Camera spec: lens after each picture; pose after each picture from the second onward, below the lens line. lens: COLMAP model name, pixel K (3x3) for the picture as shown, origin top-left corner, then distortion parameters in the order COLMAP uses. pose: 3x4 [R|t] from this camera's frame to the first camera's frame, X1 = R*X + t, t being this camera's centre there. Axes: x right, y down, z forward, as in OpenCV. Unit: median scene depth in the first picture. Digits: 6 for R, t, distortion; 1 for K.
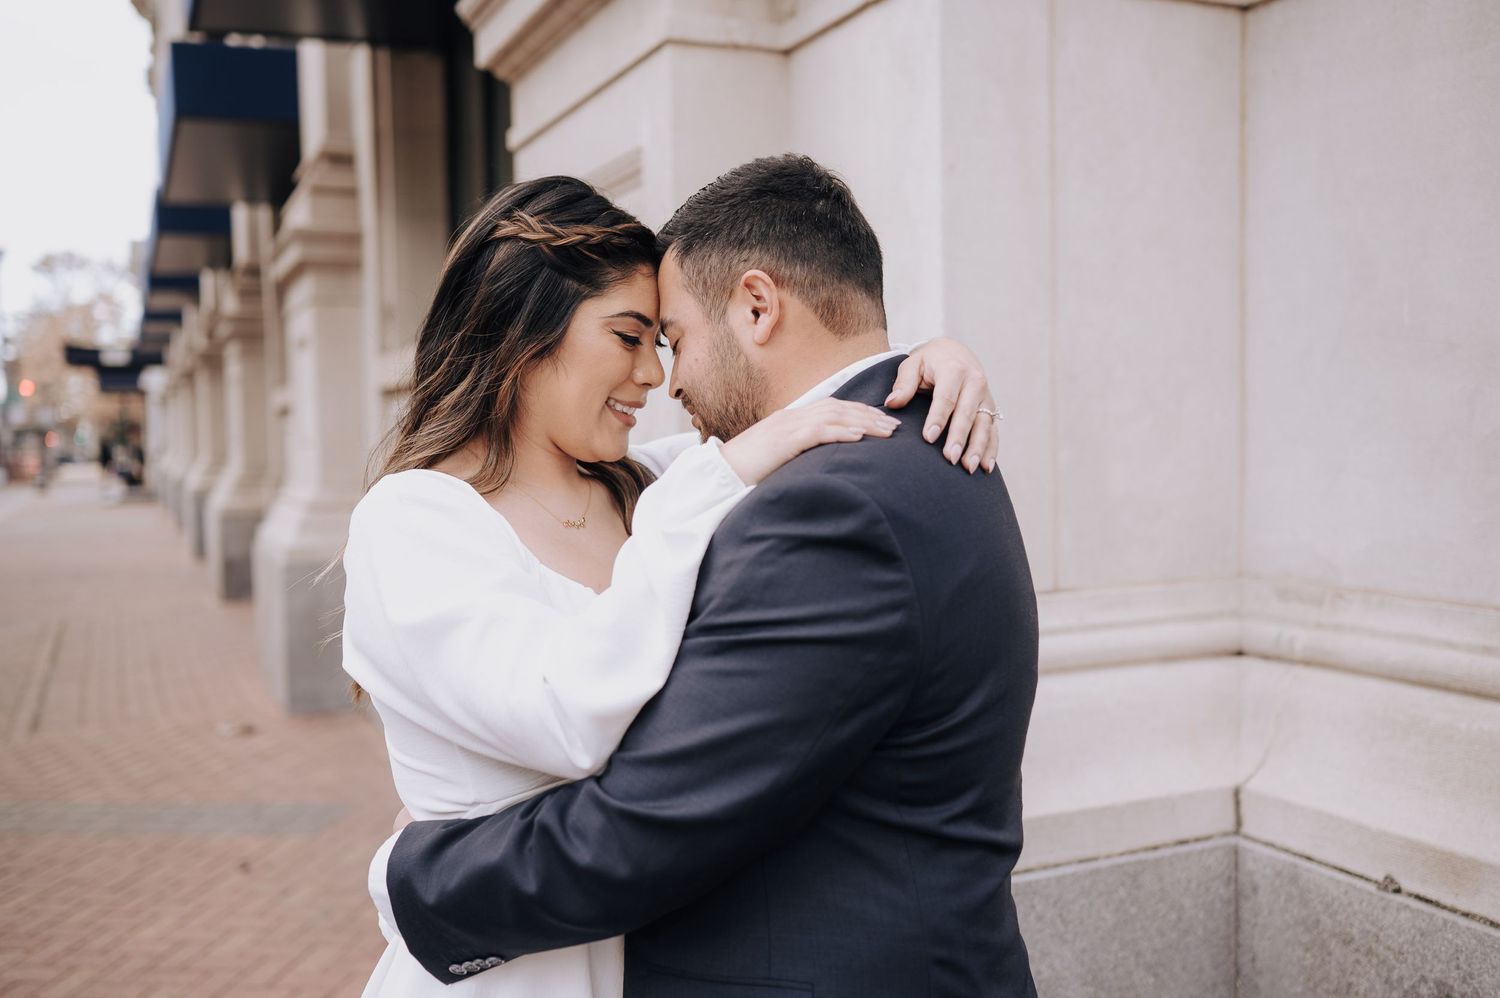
lens RADIAL K [[1424.6, 0, 748.7], [0, 1424.6, 513.7], [0, 0, 1]] dist [-0.009390, 0.016185]
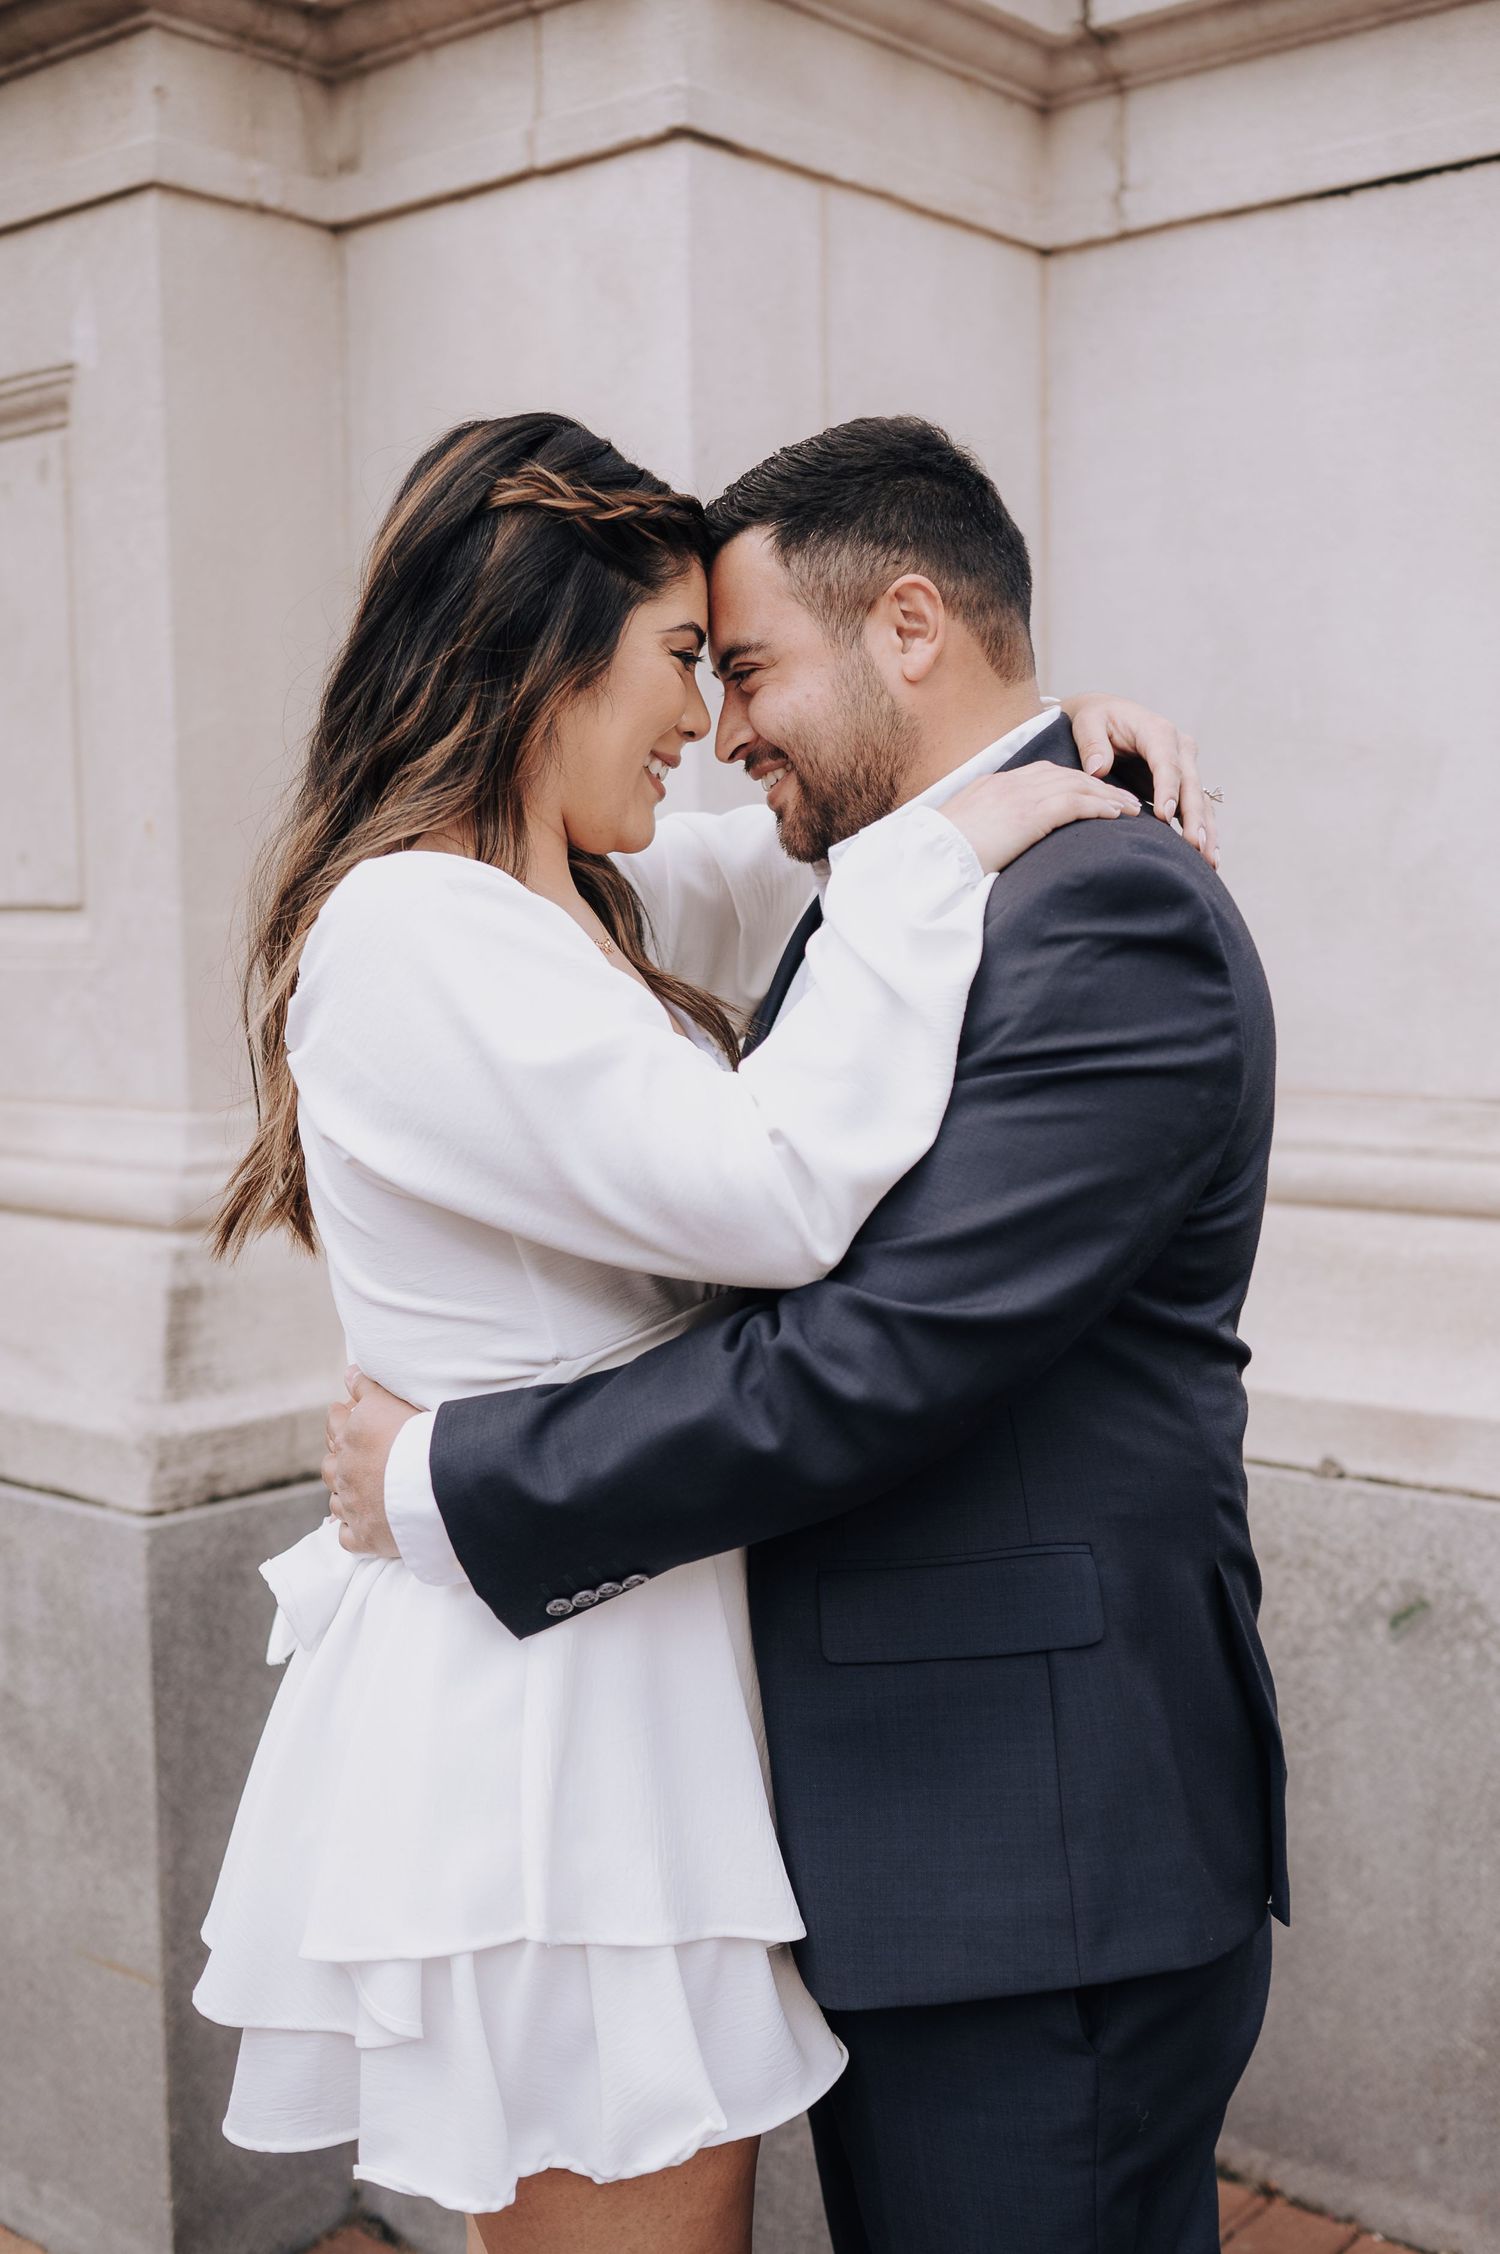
lens RADIAL K [[2529.9, 0, 885.7], [0, 2529.9, 1112.7], [0, 0, 1]] dist [-0.009957, -0.018990]
pose [[0.884698, -0.027202, 0.465371, -0.587484], [0.020837, 0.999606, 0.018816, 0.069094], [-0.465700, -0.006949, 0.884916, -0.104804]]
